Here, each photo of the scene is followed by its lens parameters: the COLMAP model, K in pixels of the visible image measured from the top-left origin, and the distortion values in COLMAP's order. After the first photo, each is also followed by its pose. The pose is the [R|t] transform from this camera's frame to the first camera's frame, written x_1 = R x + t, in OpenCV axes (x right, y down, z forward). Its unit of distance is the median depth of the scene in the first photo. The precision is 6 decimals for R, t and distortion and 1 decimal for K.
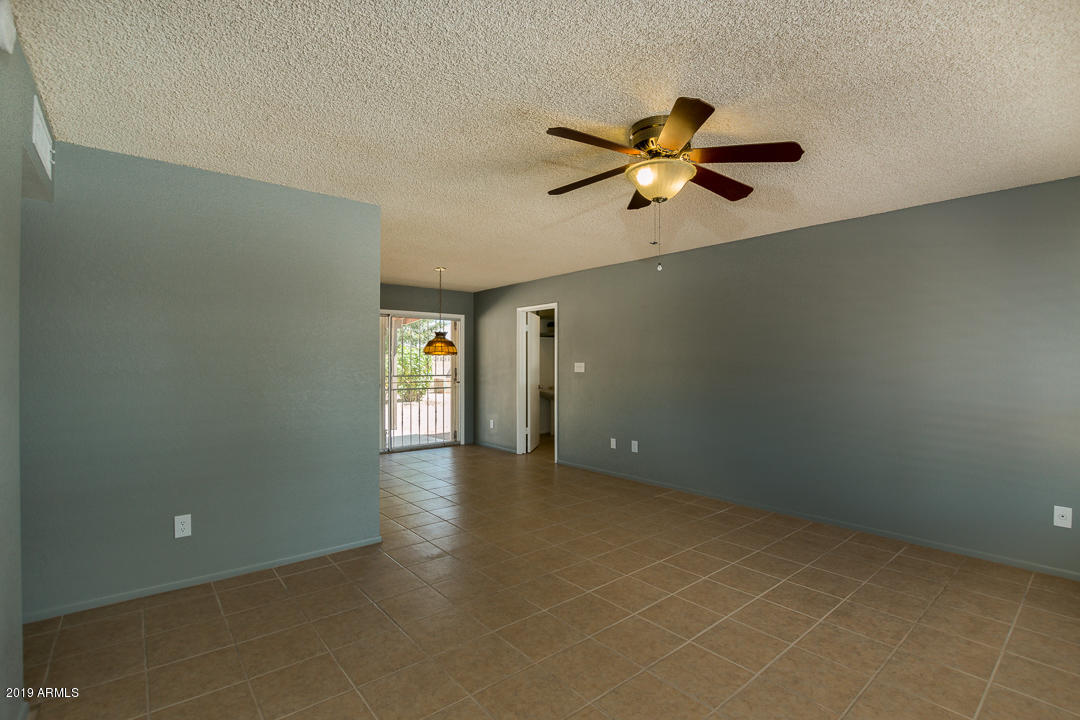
lens RADIAL K [[500.6, 0, 536.7], [0, 500.6, 361.7], [0, 0, 1]] dist [-0.024111, -0.000472]
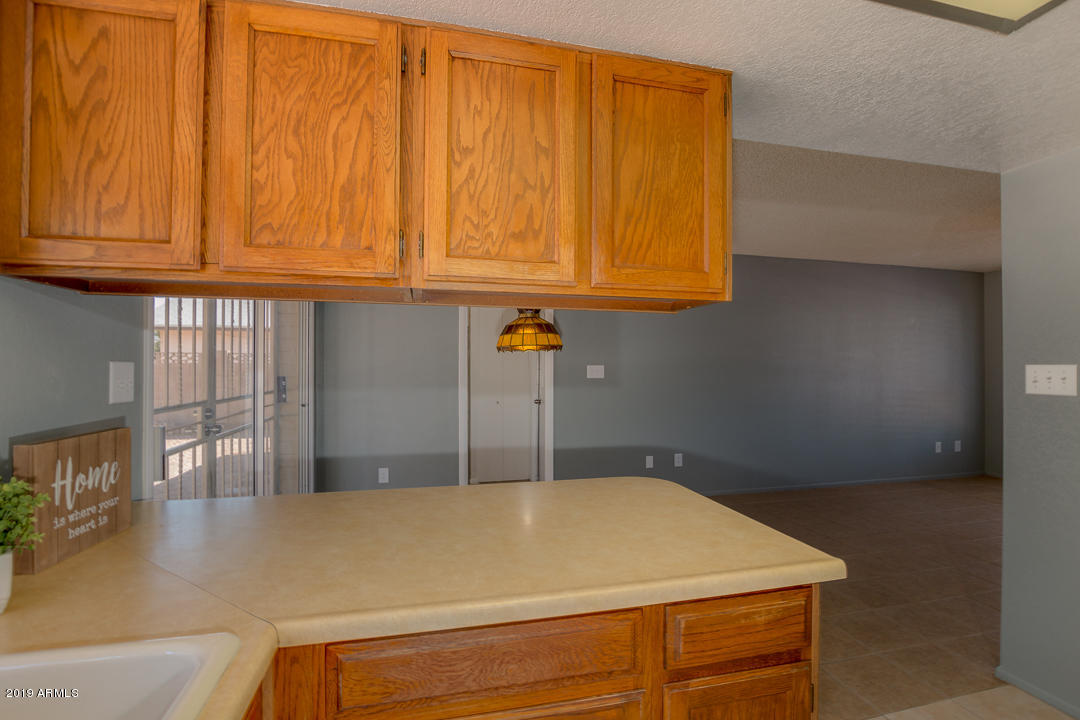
lens RADIAL K [[500.6, 0, 536.7], [0, 500.6, 361.7], [0, 0, 1]] dist [-0.024111, -0.000472]
pose [[0.450549, 0.005703, 0.892733, -0.651424], [-0.002533, 0.999984, -0.005110, 0.000557], [-0.892748, 0.000041, 0.450556, 0.766642]]
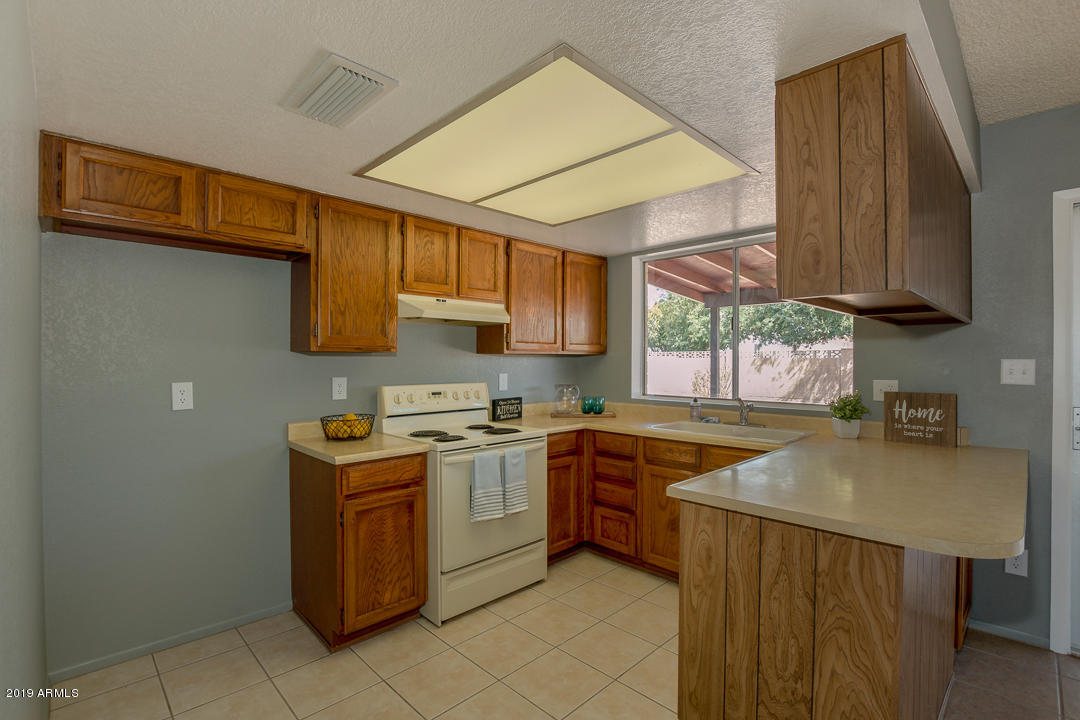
lens RADIAL K [[500.6, 0, 536.7], [0, 500.6, 361.7], [0, 0, 1]] dist [-0.024111, -0.000472]
pose [[0.080586, 0.001460, -0.996747, -0.181155], [0.001608, 0.999997, 0.001595, 0.001021], [0.996746, -0.001732, 0.080583, 0.654000]]
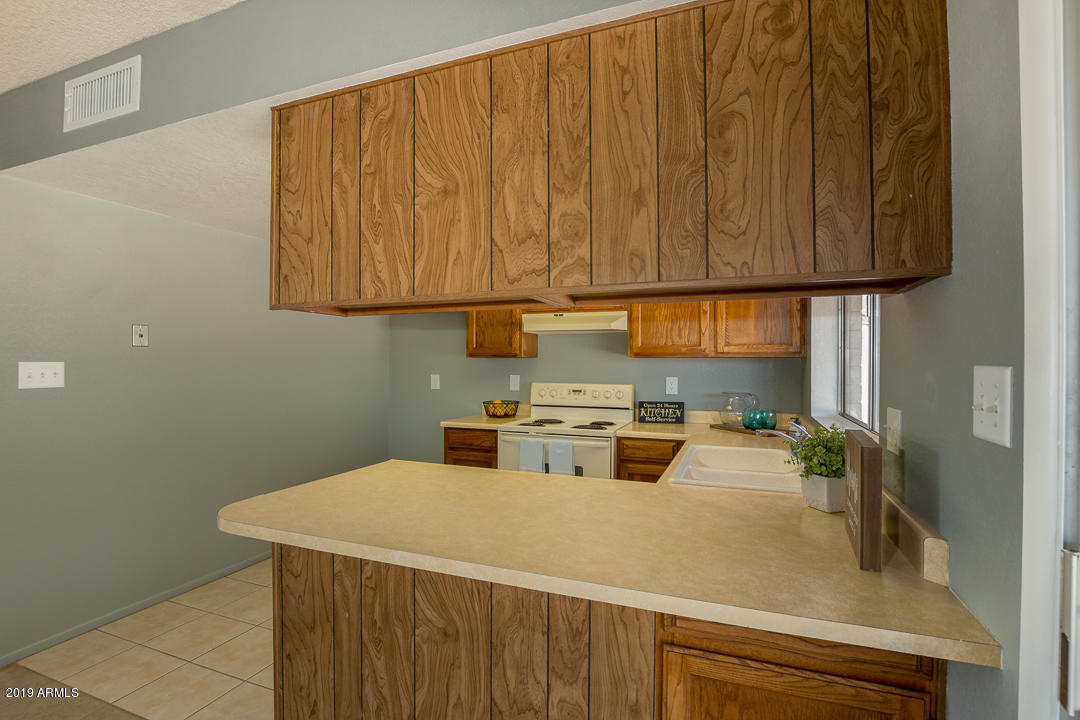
lens RADIAL K [[479.5, 0, 526.9], [0, 479.5, 361.8], [0, 0, 1]] dist [-0.020618, -0.000129]
pose [[-0.902796, -0.003218, -0.430057, -0.386962], [-0.002501, 0.999994, -0.002232, -0.000331], [0.430062, -0.000940, -0.902799, 1.105155]]
